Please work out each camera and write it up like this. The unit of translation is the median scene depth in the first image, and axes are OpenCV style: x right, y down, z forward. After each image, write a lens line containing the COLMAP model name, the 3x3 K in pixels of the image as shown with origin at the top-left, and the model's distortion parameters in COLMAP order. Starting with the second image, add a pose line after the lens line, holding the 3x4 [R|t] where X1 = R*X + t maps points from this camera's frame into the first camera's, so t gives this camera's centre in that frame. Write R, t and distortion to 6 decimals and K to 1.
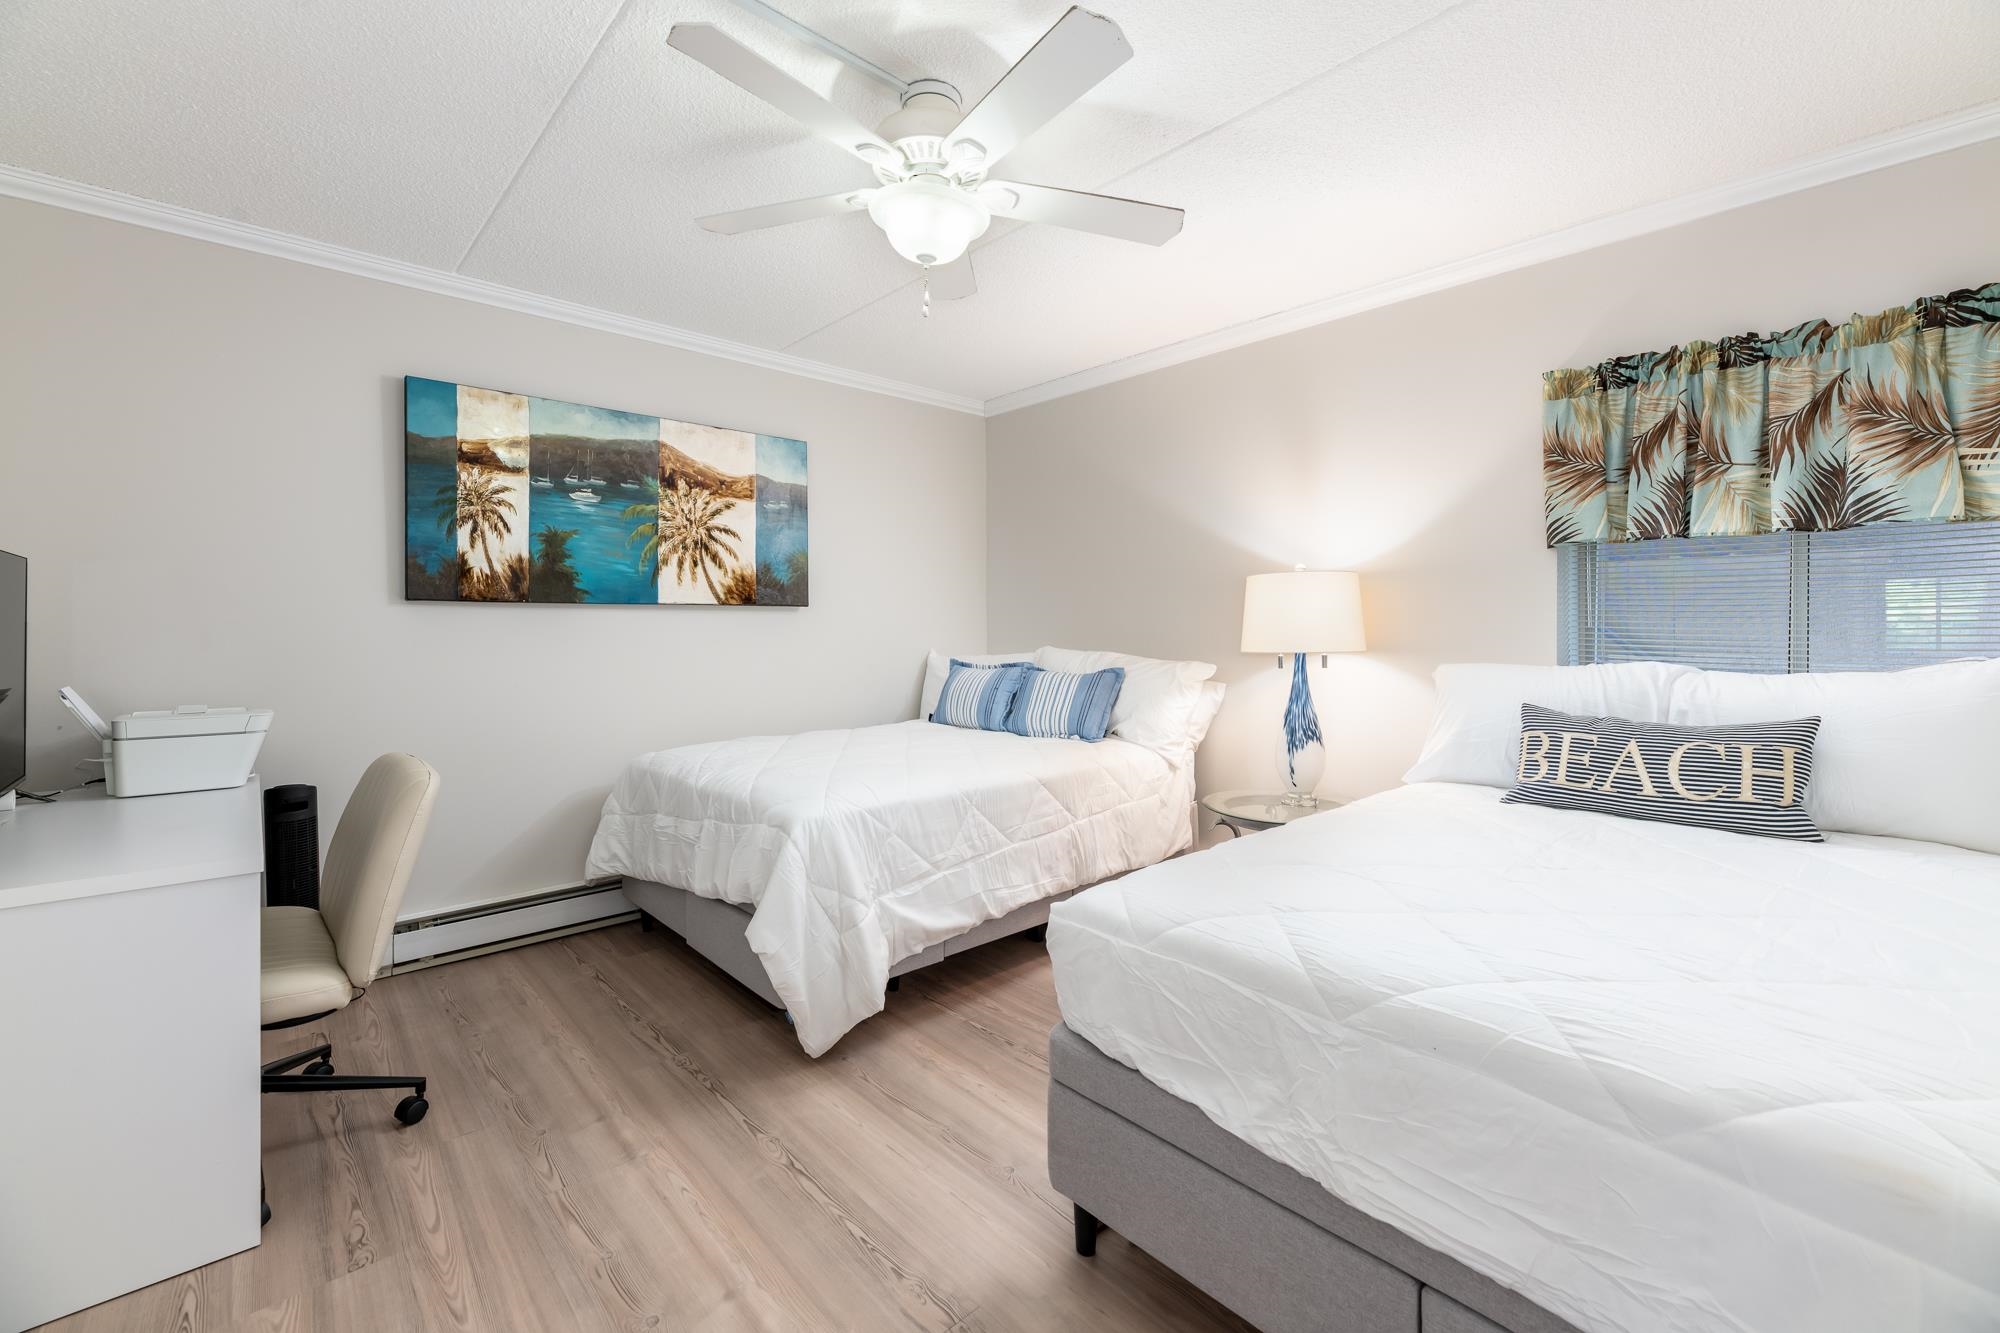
lens RADIAL K [[838.6, 0, 999.3], [0, 838.6, 630.0], [0, 0, 1]] dist [-0.001239, -0.000189]
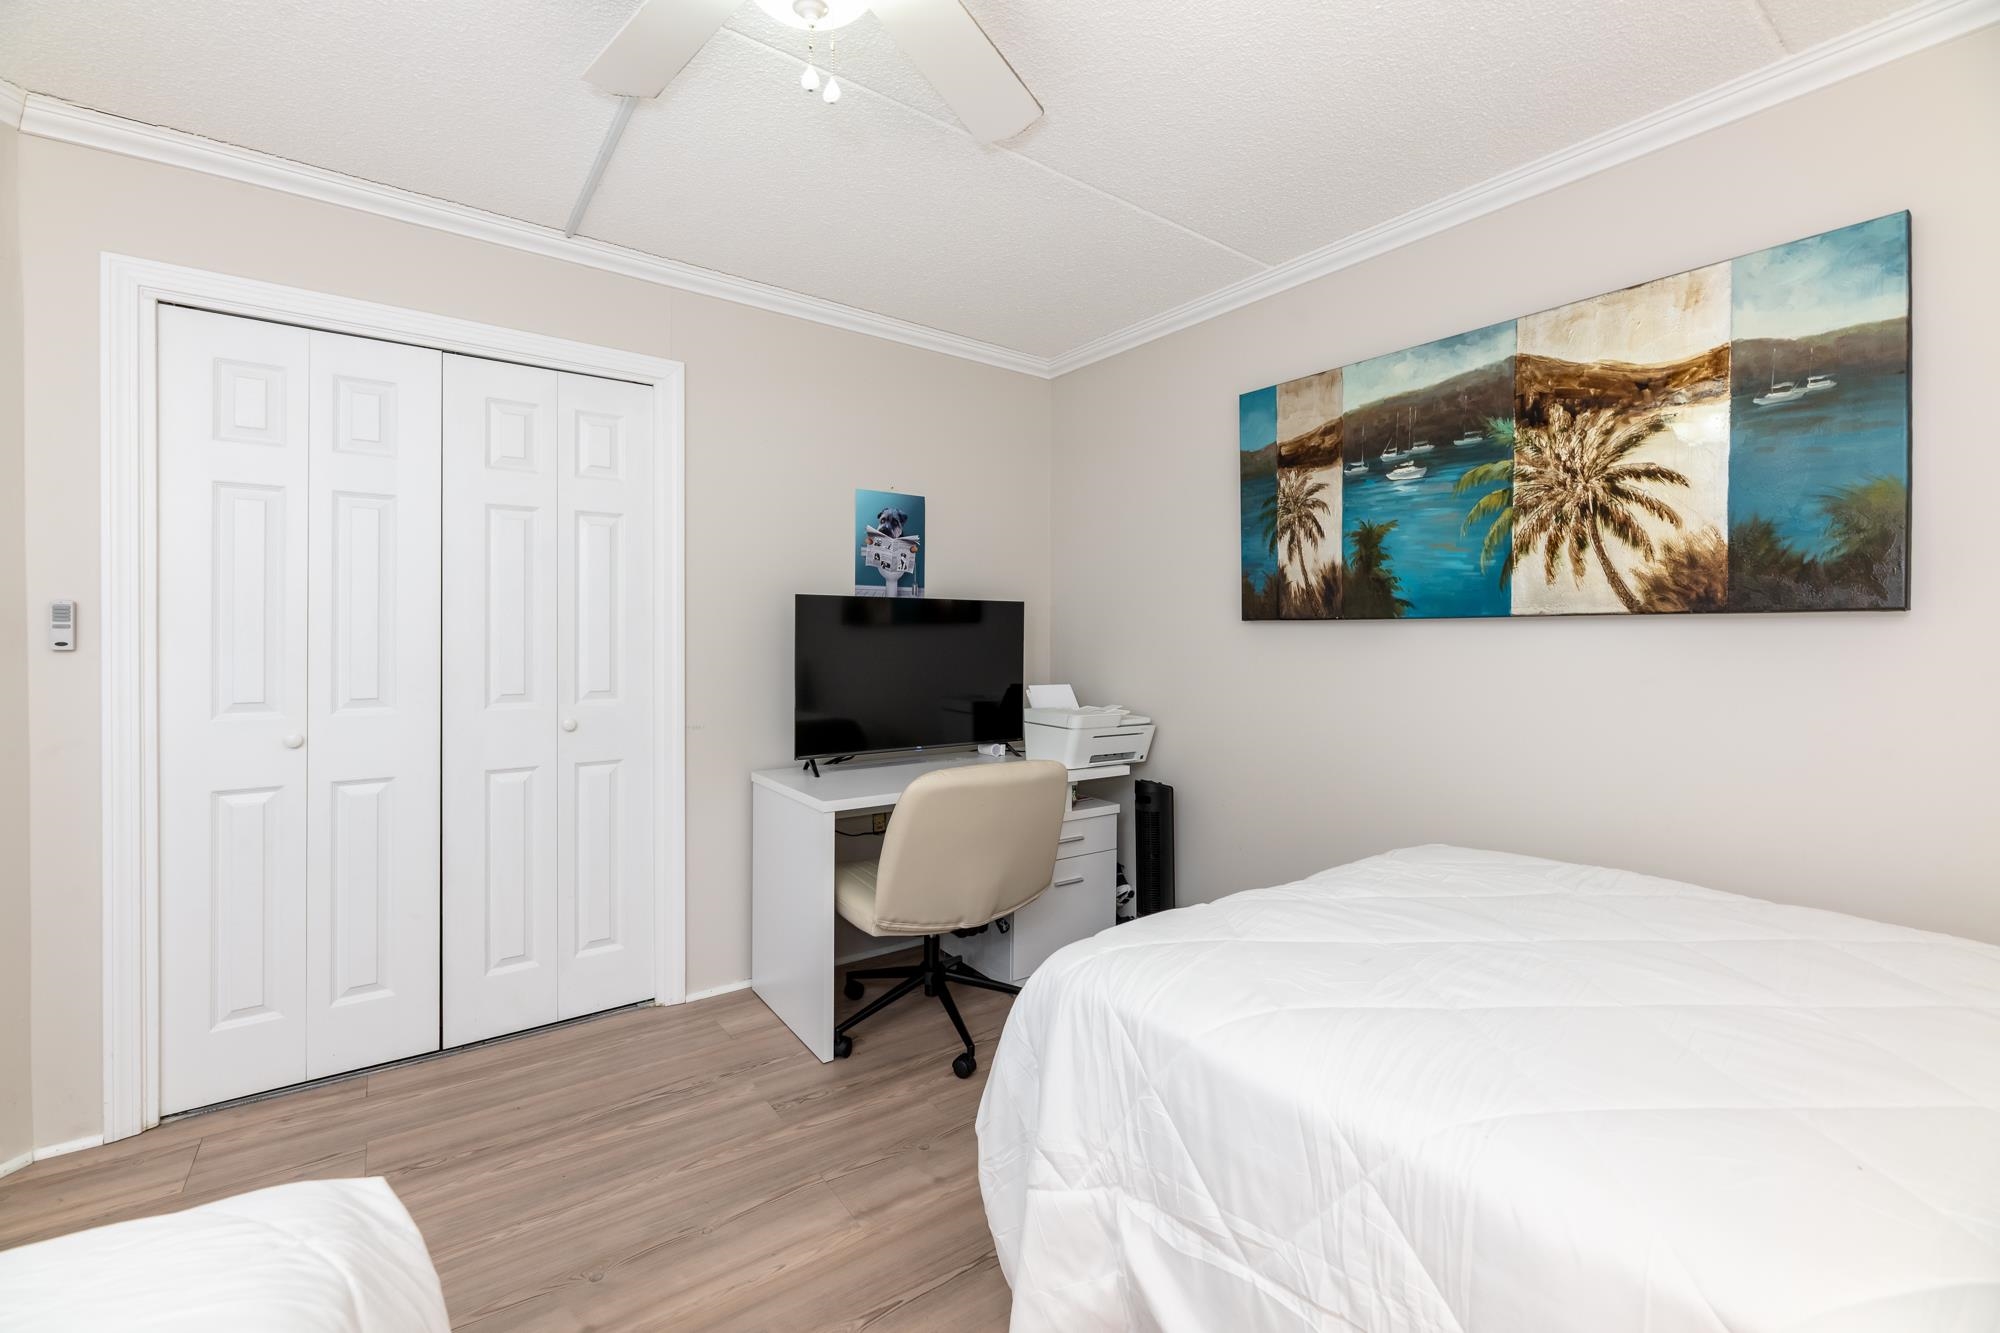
lens RADIAL K [[838.6, 0, 999.3], [0, 838.6, 630.0], [0, 0, 1]] dist [-0.001239, -0.000189]
pose [[-0.119385, -0.005264, -0.992834, 0.278216], [-0.008838, 0.999952, -0.004239, -0.015160], [0.992809, 0.008268, -0.119425, 0.733638]]
